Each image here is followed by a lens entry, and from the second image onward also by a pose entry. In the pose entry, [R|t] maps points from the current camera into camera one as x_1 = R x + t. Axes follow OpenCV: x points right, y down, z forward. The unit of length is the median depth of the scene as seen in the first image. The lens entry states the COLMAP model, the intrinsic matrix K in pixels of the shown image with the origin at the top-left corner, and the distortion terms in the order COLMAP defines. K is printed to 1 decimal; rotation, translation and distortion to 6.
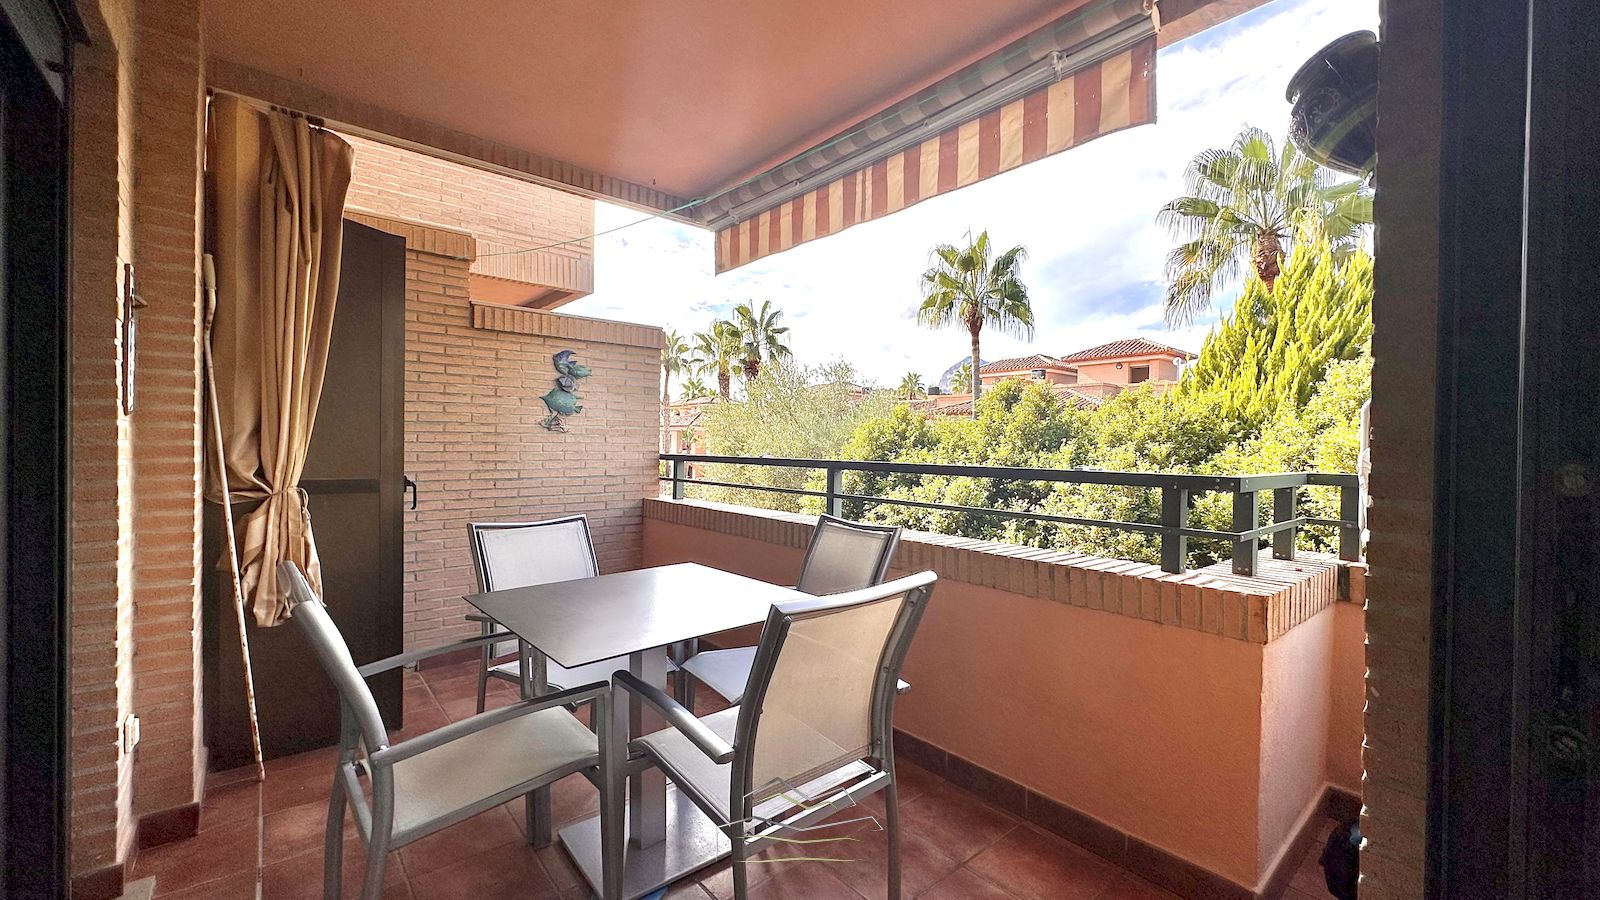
lens RADIAL K [[638.7, 0, 799.1], [0, 638.7, 447.7], [0, 0, 1]] dist [-0.000736, 0.000022]
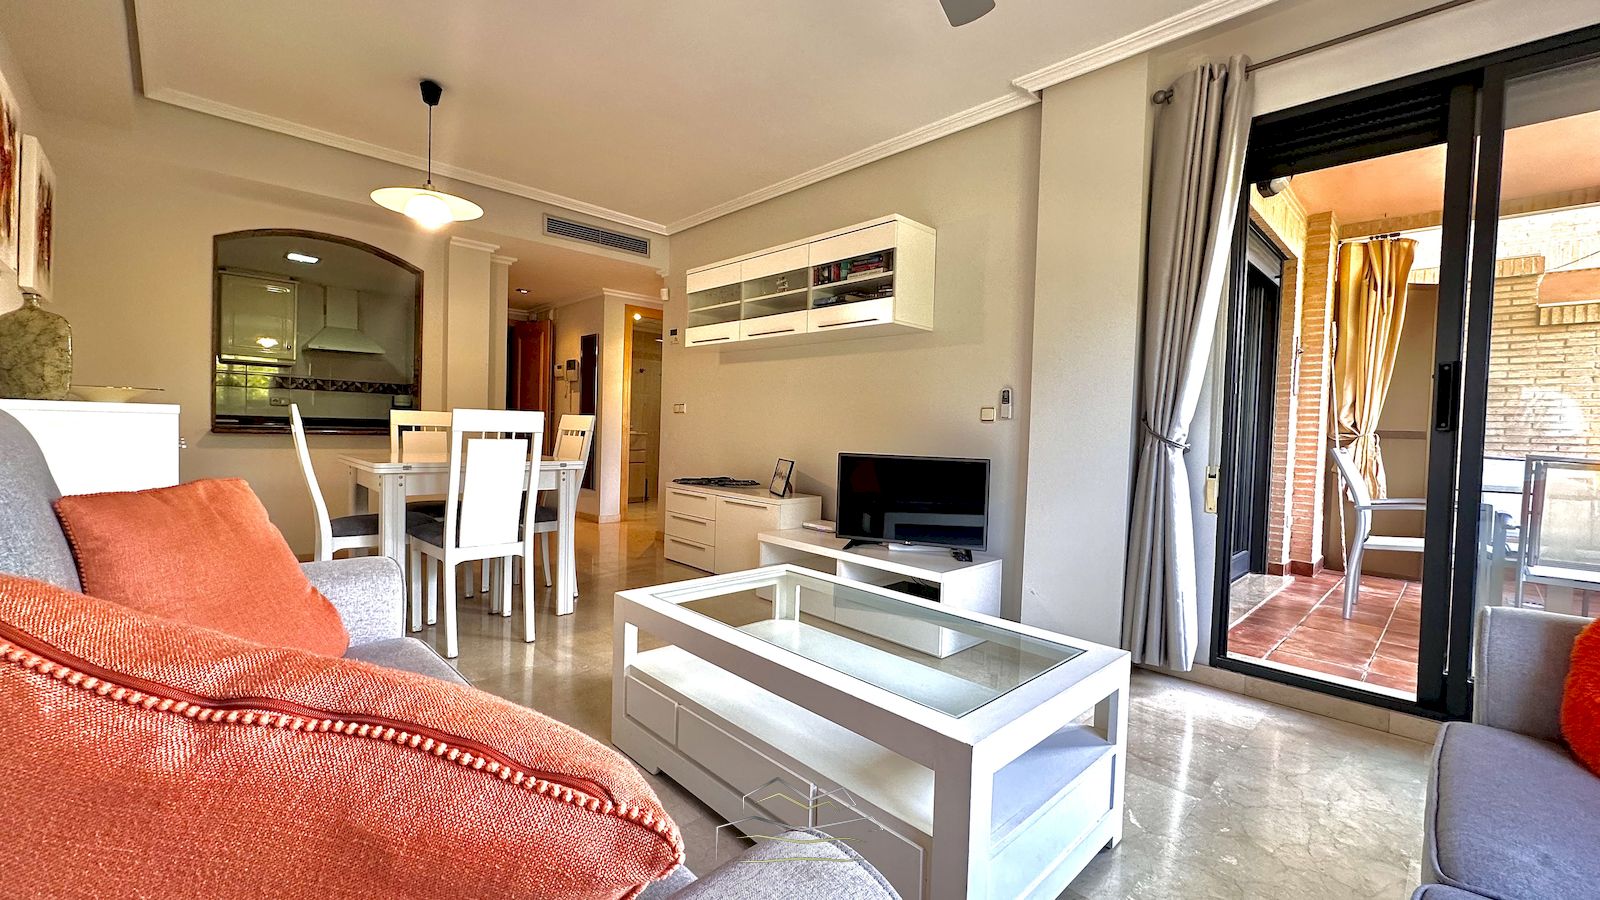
lens RADIAL K [[638.7, 0, 799.1], [0, 638.7, 447.7], [0, 0, 1]] dist [-0.000736, 0.000022]
pose [[0.063183, 0.019827, -0.997805, 1.035801], [-0.037831, 0.999132, 0.017458, 0.140402], [0.997285, 0.036645, 0.063879, -0.852835]]
